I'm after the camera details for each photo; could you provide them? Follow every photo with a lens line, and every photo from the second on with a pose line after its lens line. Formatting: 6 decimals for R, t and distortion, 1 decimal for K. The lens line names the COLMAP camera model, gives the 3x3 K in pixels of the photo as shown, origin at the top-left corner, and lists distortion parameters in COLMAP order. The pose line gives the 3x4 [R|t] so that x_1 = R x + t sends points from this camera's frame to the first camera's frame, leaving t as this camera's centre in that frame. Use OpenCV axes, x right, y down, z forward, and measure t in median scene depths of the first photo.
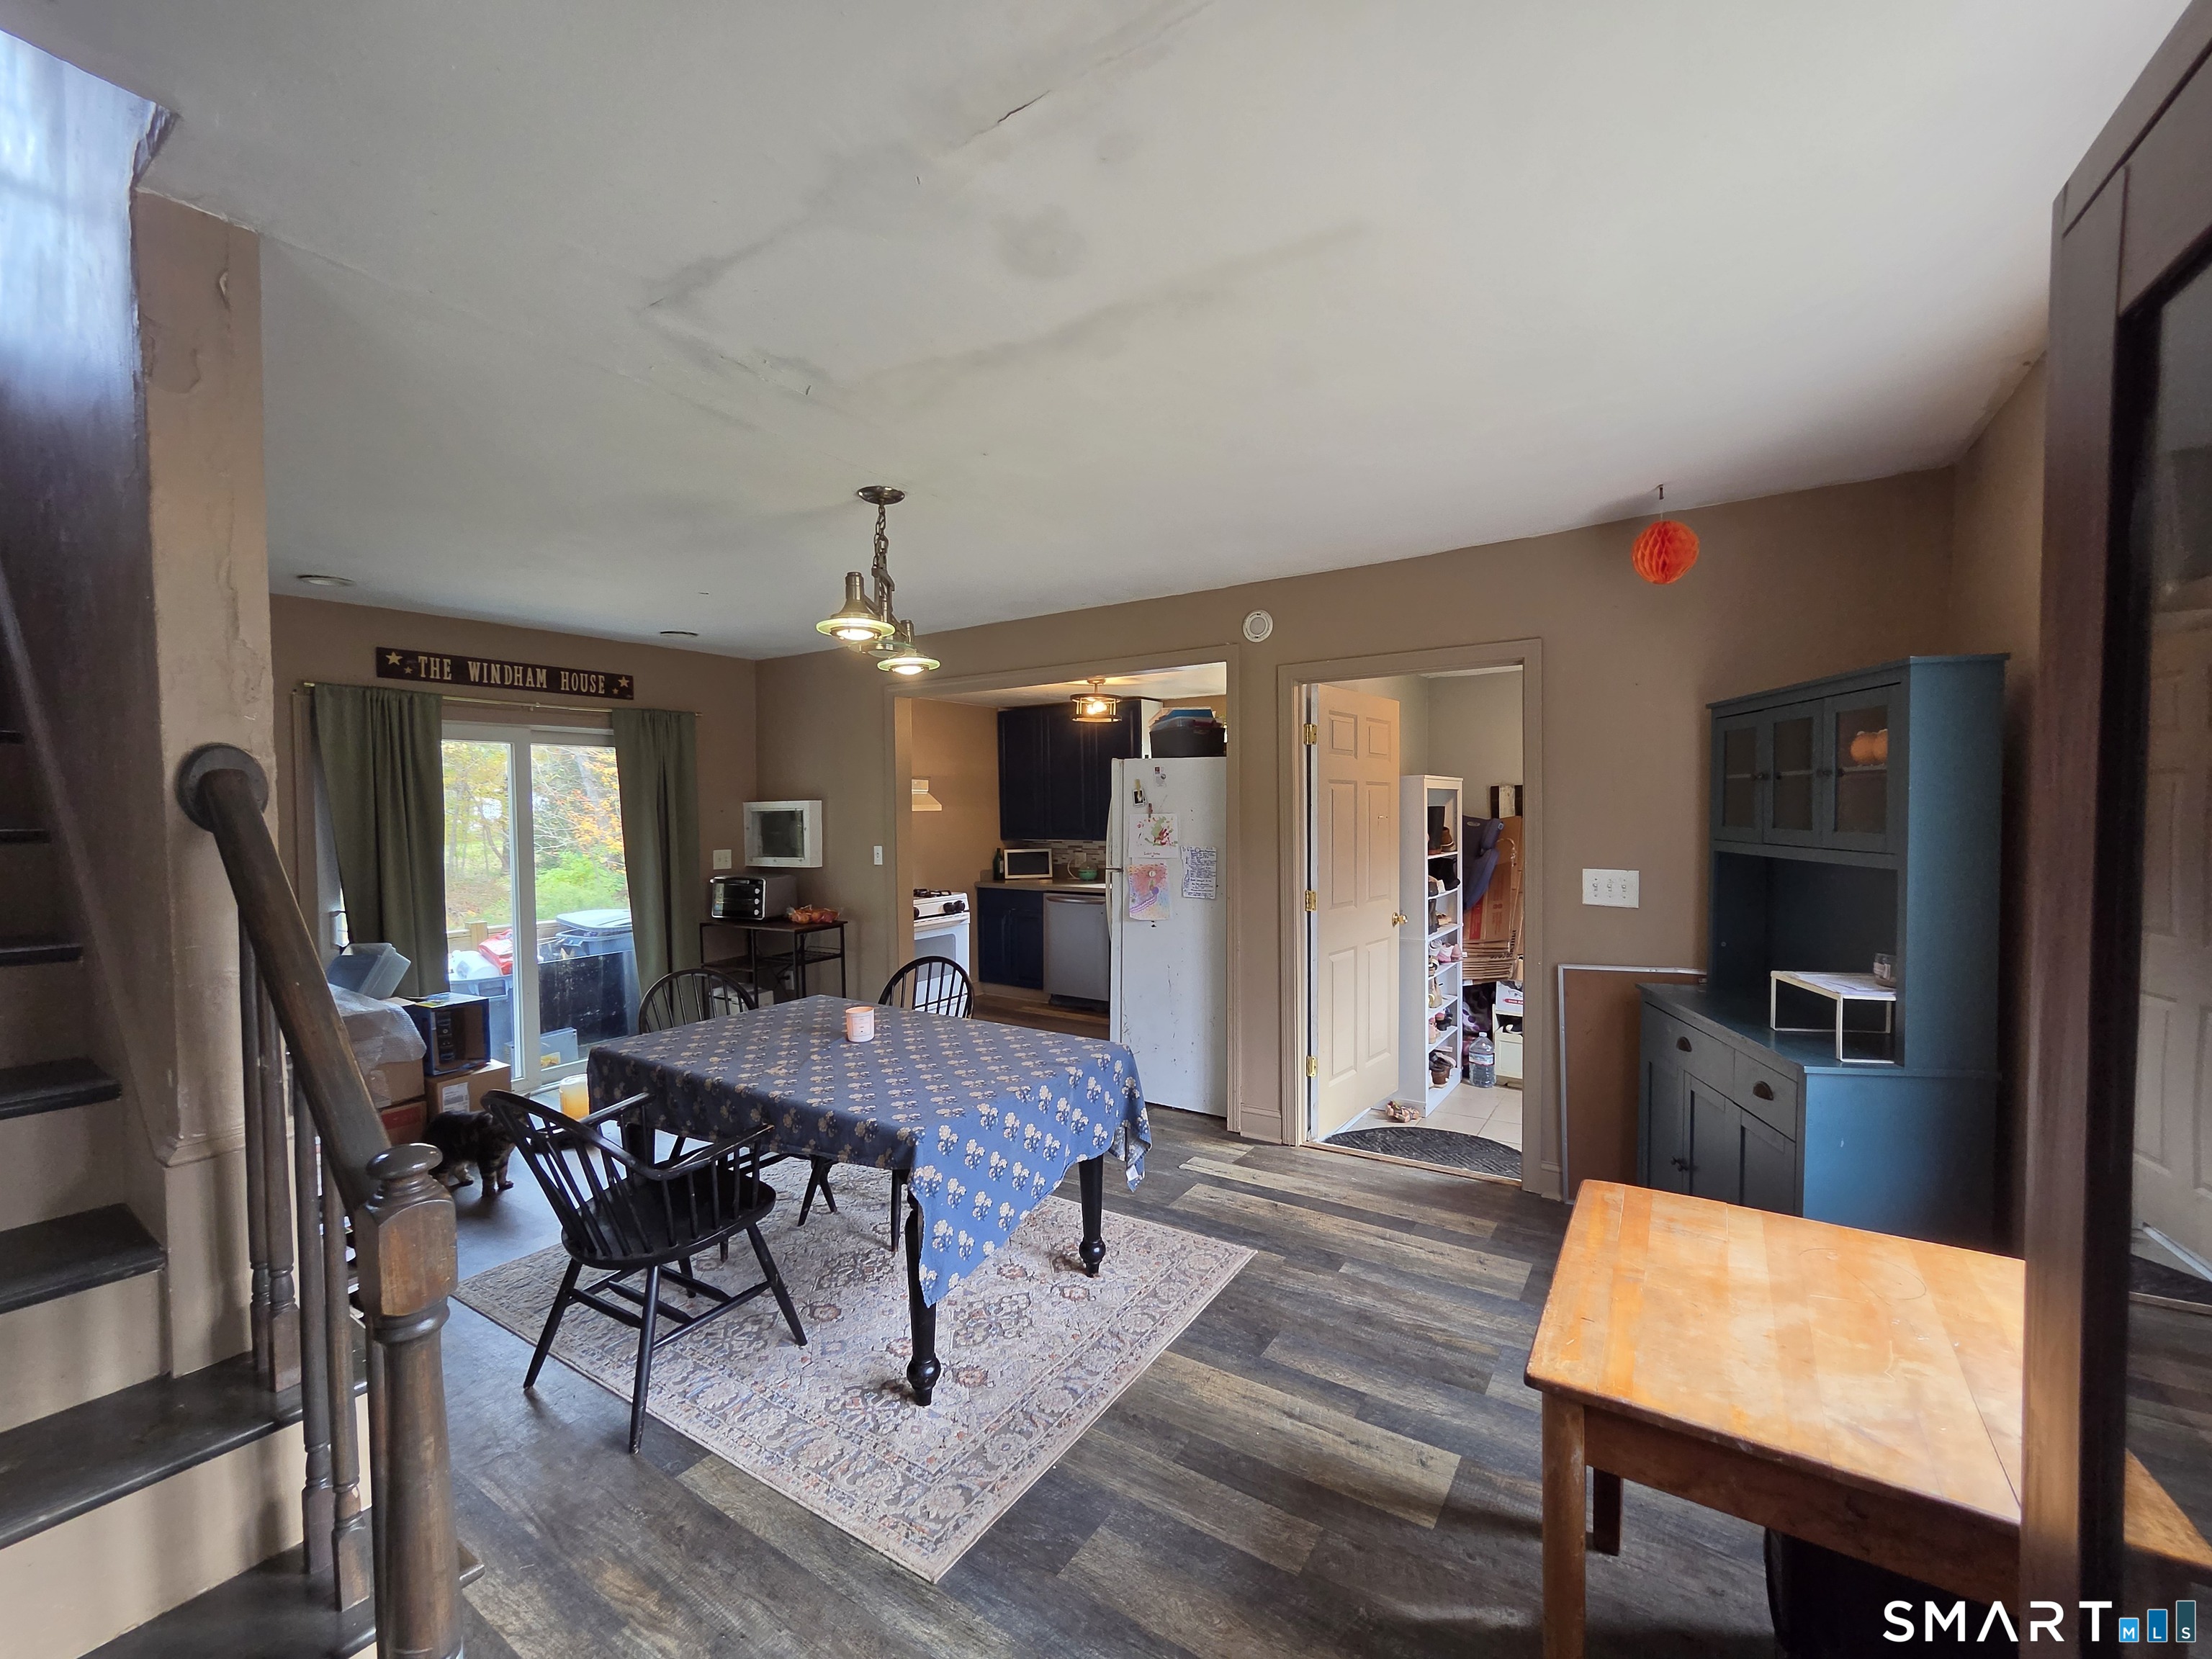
lens RADIAL K [[899.3, 0, 1125.8], [0, 899.3, 835.4], [0, 0, 1]] dist [-0.006486, 0.001273]
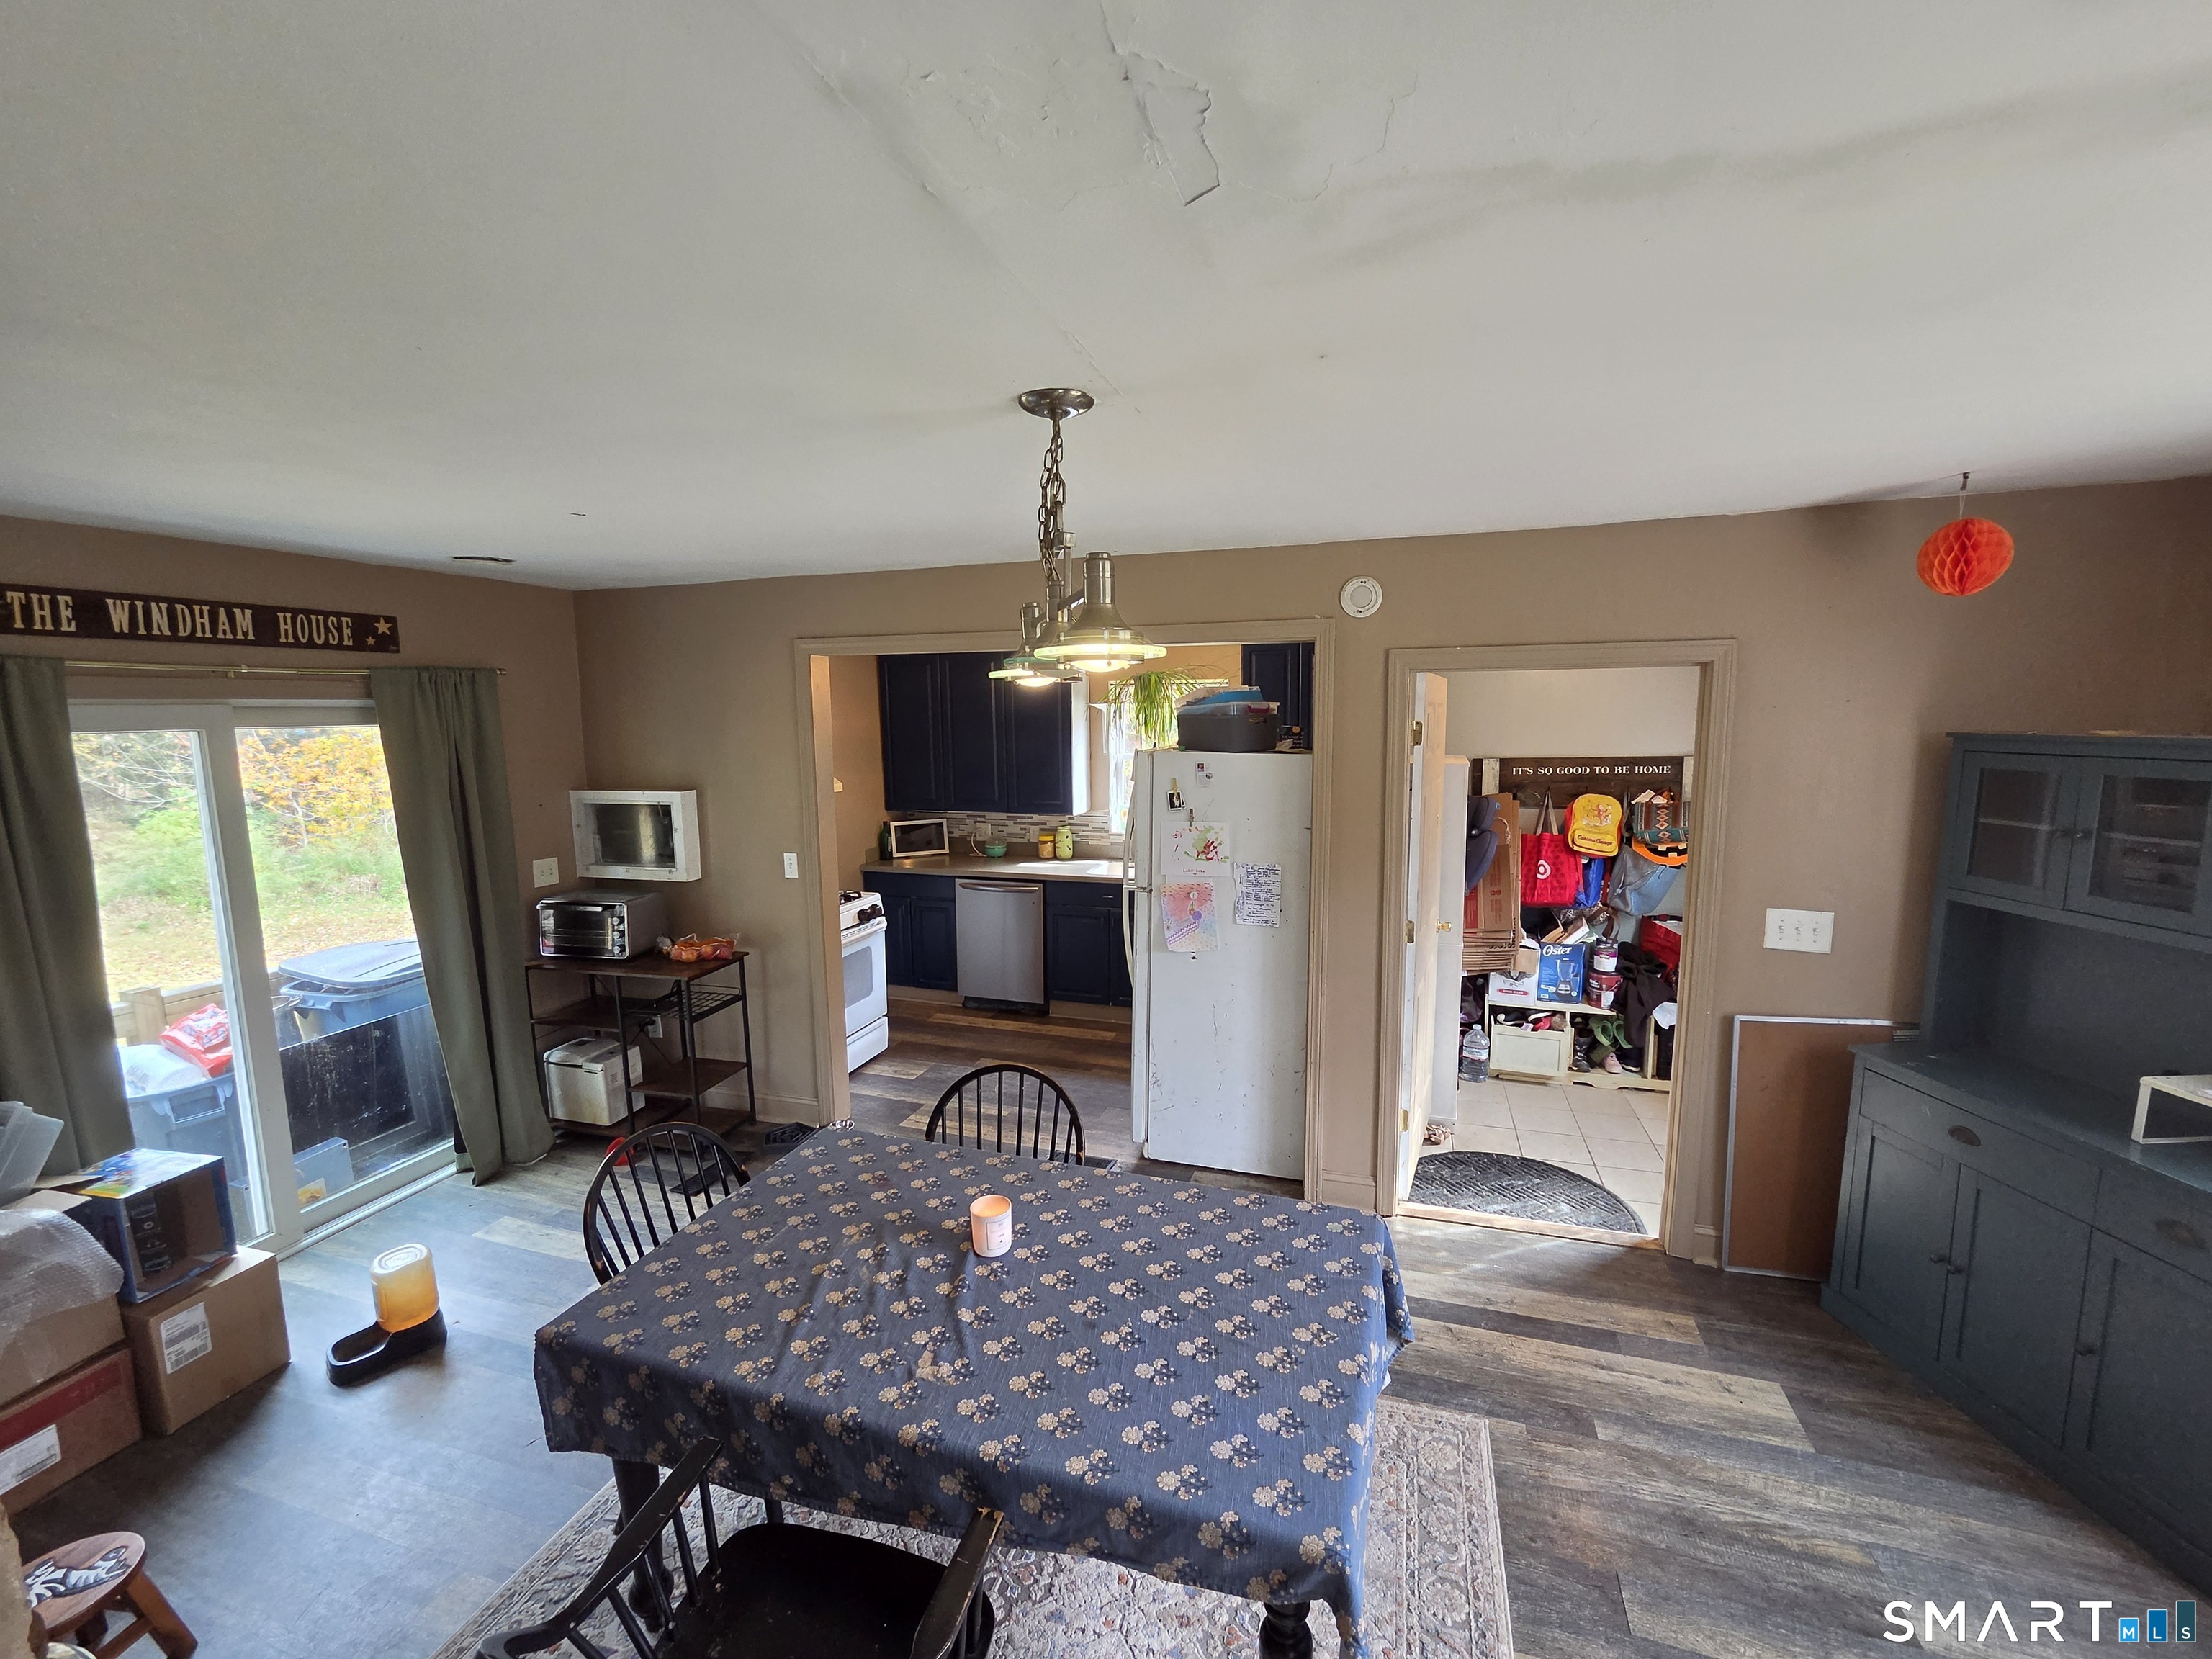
lens RADIAL K [[899.3, 0, 1110.6], [0, 899.3, 826.7], [0, 0, 1]] dist [-0.006486, 0.001273]
pose [[0.966614, -0.031499, 0.254294, -0.230275], [0.006944, 0.995271, 0.096887, -0.091316], [-0.256143, -0.091887, 0.962262, 0.228757]]
